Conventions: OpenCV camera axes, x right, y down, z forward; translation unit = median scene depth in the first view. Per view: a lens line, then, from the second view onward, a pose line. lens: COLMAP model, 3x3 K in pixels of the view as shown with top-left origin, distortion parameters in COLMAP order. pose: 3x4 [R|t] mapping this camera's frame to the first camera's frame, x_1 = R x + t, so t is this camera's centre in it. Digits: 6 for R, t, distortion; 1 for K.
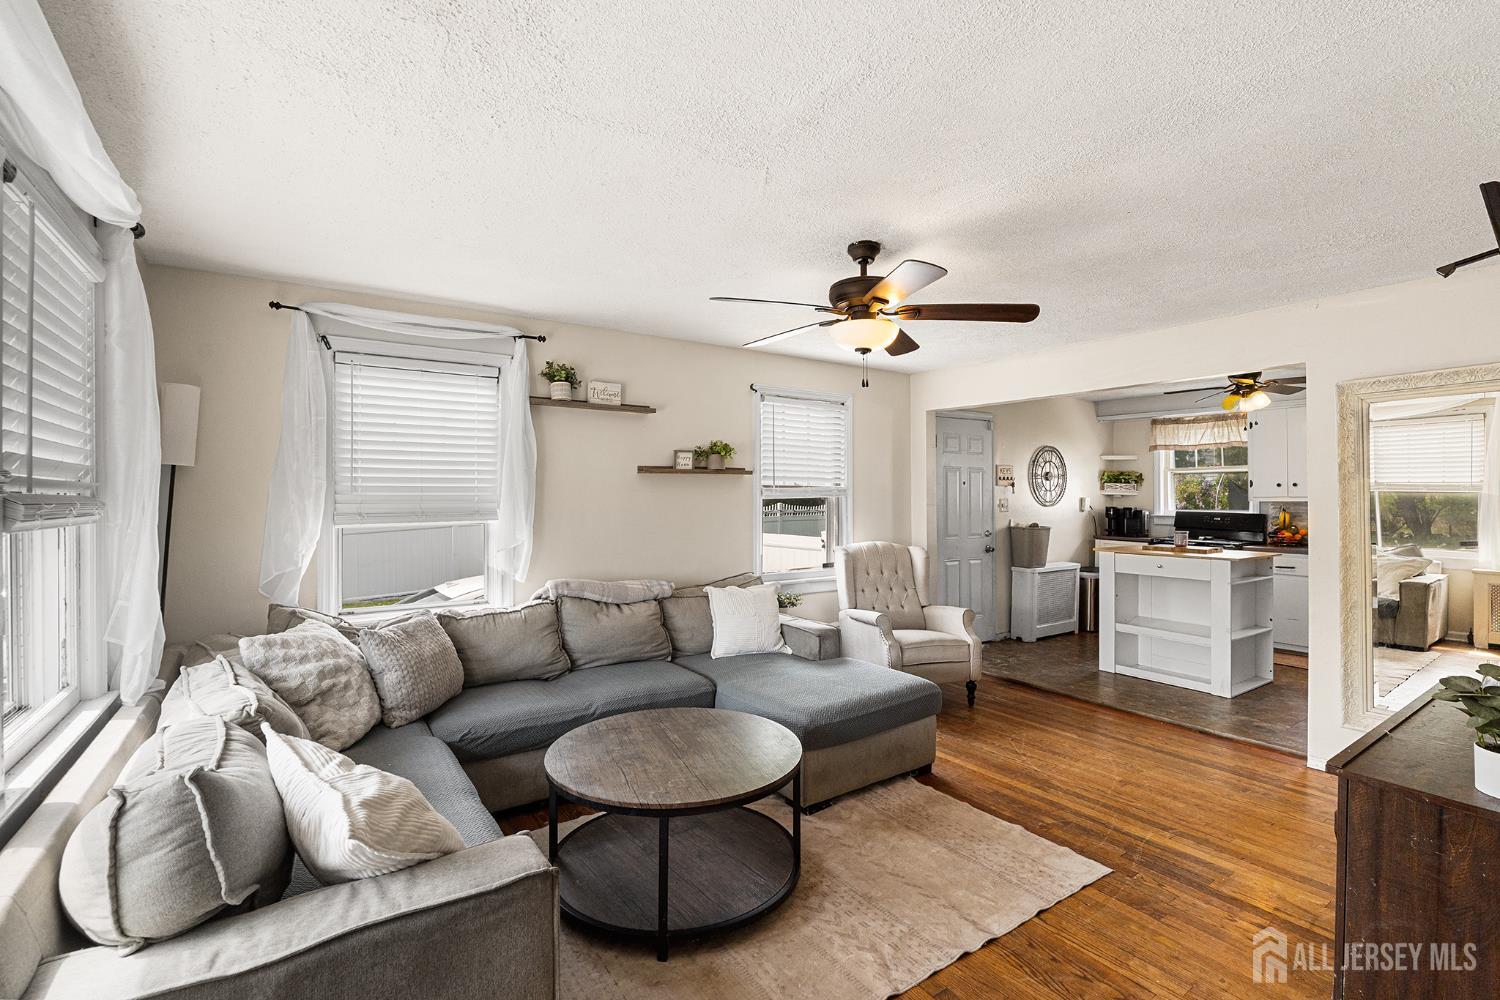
lens RADIAL K [[689.1, 0, 749.6], [0, 689.1, 489.4], [0, 0, 1]] dist [-0.002549, 0.000027]
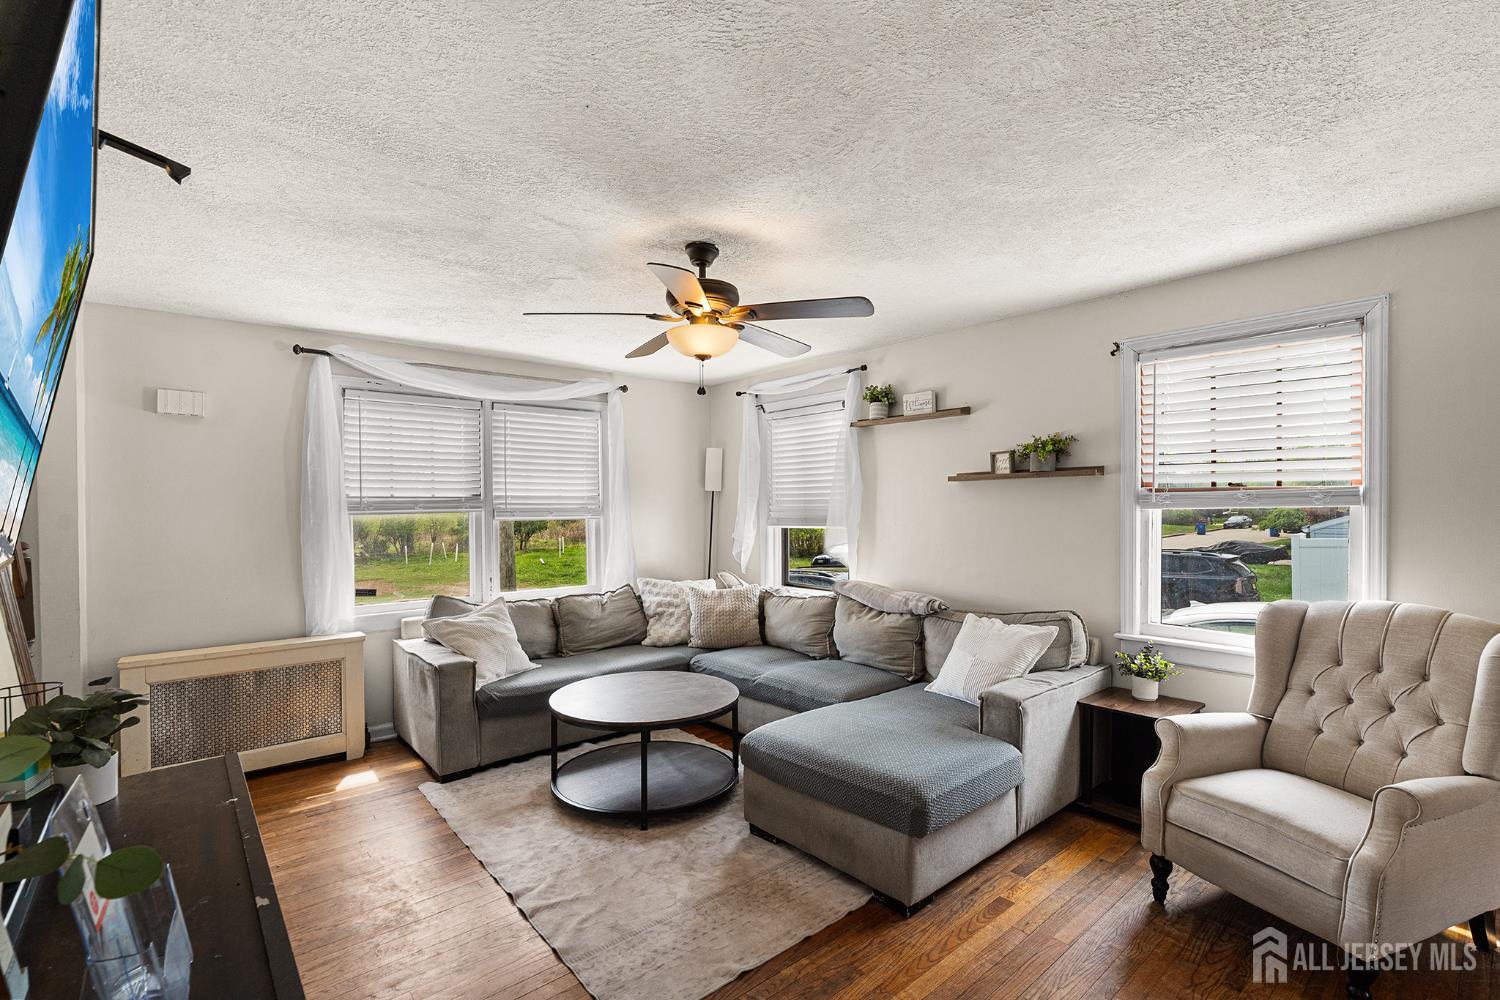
lens RADIAL K [[676.4, 0, 735.8], [0, 676.4, 507.2], [0, 0, 1]] dist [-0.003254, 0.000138]
pose [[0.096458, 0.000459, -0.995337, 0.620962], [0.014303, 0.999896, 0.001847, 0.004720], [0.995234, -0.014415, 0.096442, 0.534107]]
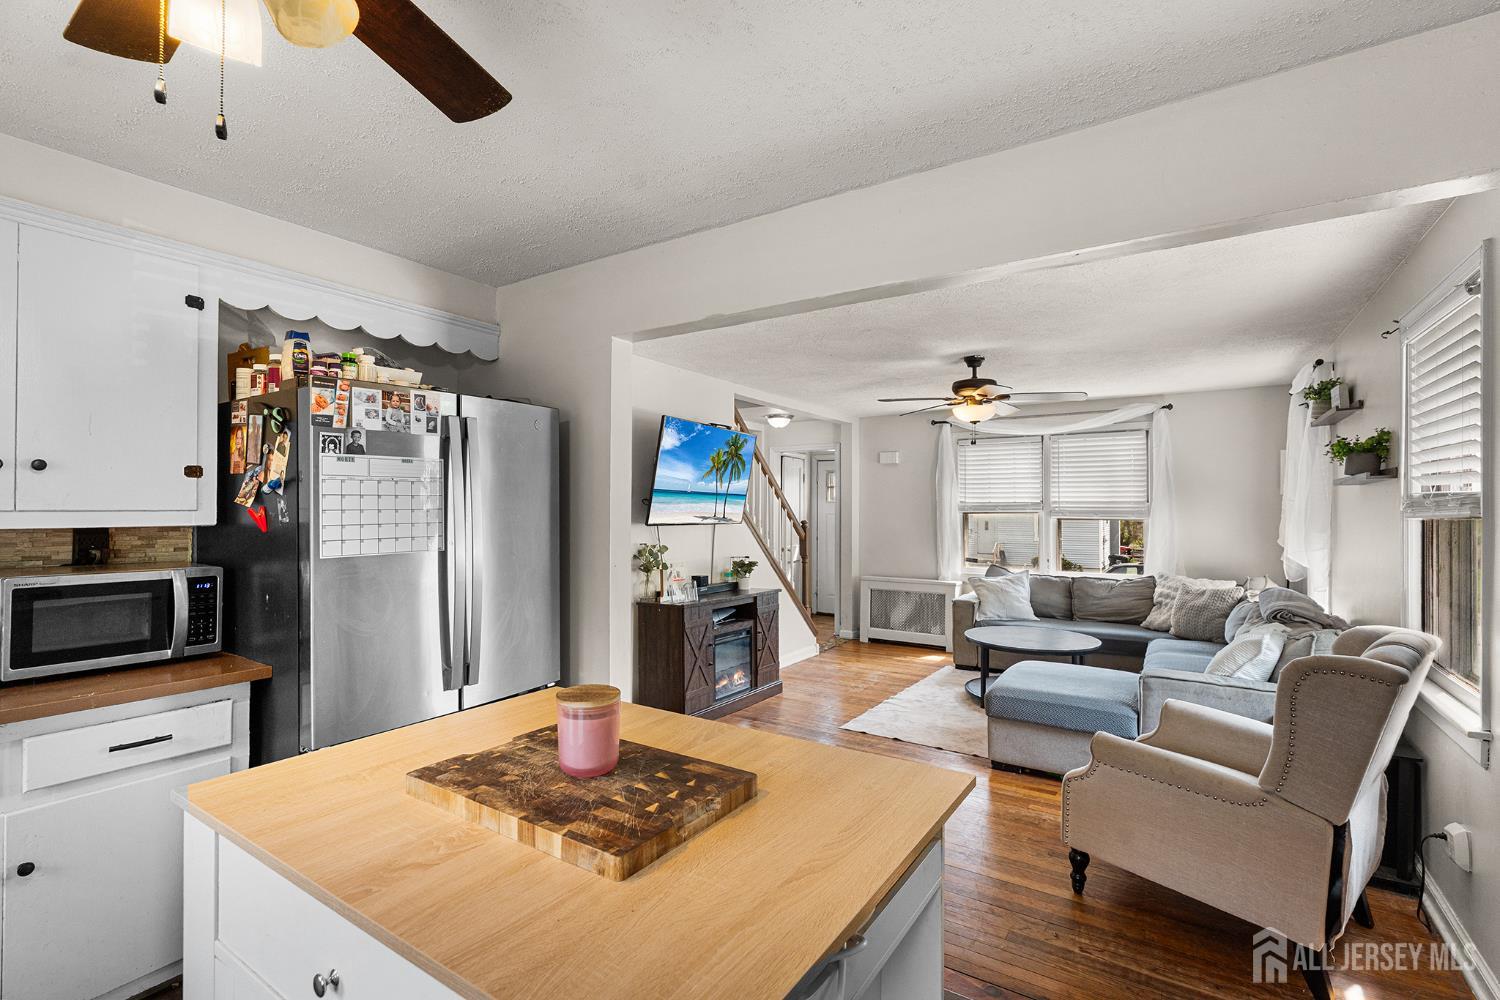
lens RADIAL K [[683.0, 0, 750.0], [0, 683.0, 500.0], [0, 0, 1]] dist [-0.003445, 0.000534]
pose [[-0.929217, -0.007499, -0.369458, 0.692861], [-0.000351, 0.999812, -0.019409, 0.009272], [0.369534, -0.017905, -0.929045, 1.284521]]
